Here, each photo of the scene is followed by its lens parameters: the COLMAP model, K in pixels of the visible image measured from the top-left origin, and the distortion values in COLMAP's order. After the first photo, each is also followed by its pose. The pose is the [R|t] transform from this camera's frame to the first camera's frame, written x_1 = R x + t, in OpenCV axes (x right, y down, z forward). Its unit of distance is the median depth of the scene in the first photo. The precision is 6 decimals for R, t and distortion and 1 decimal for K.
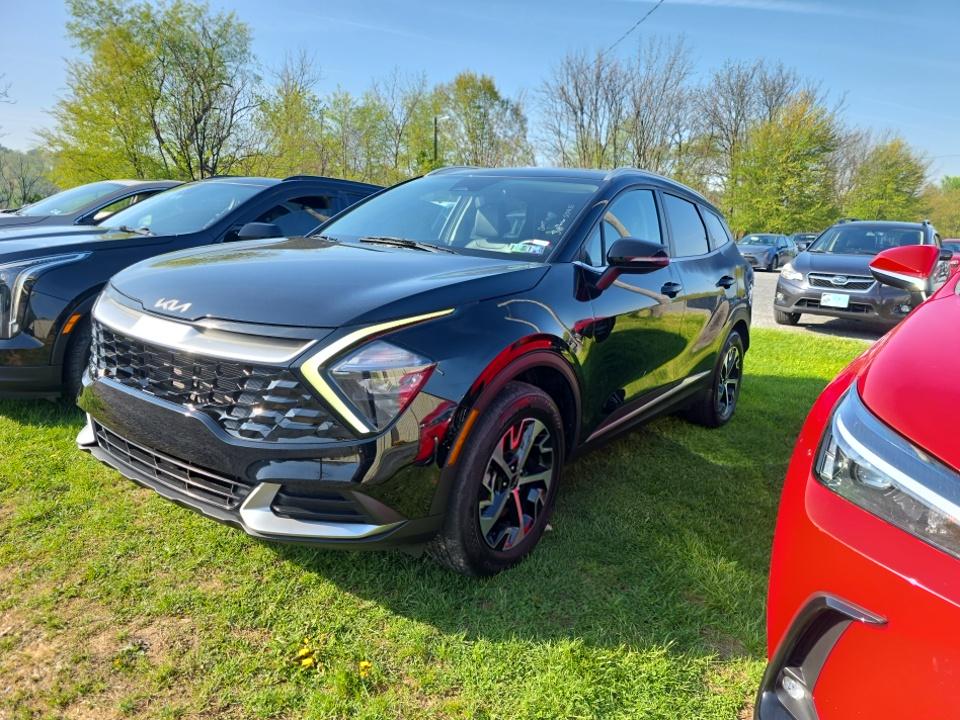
lens RADIAL K [[679.5, 0, 475.4], [0, 679.5, 359.3], [0, 0, 1]] dist [0.044927, -0.054292]
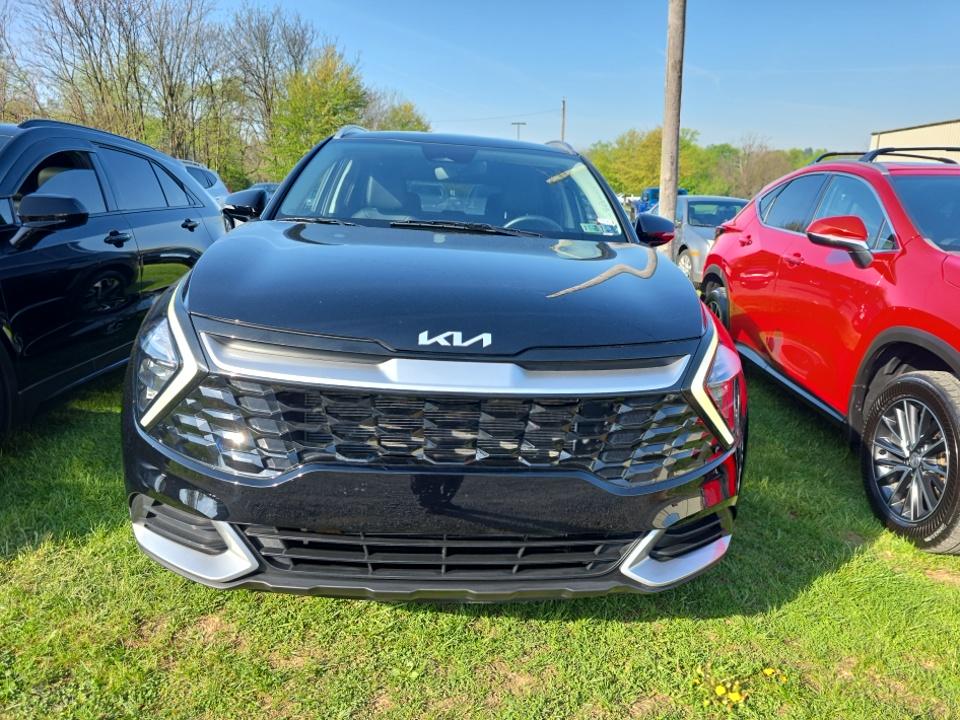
lens RADIAL K [[679.5, 0, 475.4], [0, 679.5, 359.3], [0, 0, 1]] dist [0.044927, -0.054292]
pose [[0.750856, -0.164341, 0.639693, -0.095640], [0.115285, 0.986291, 0.118065, -0.015083], [-0.650327, -0.014903, 0.759508, 0.048298]]
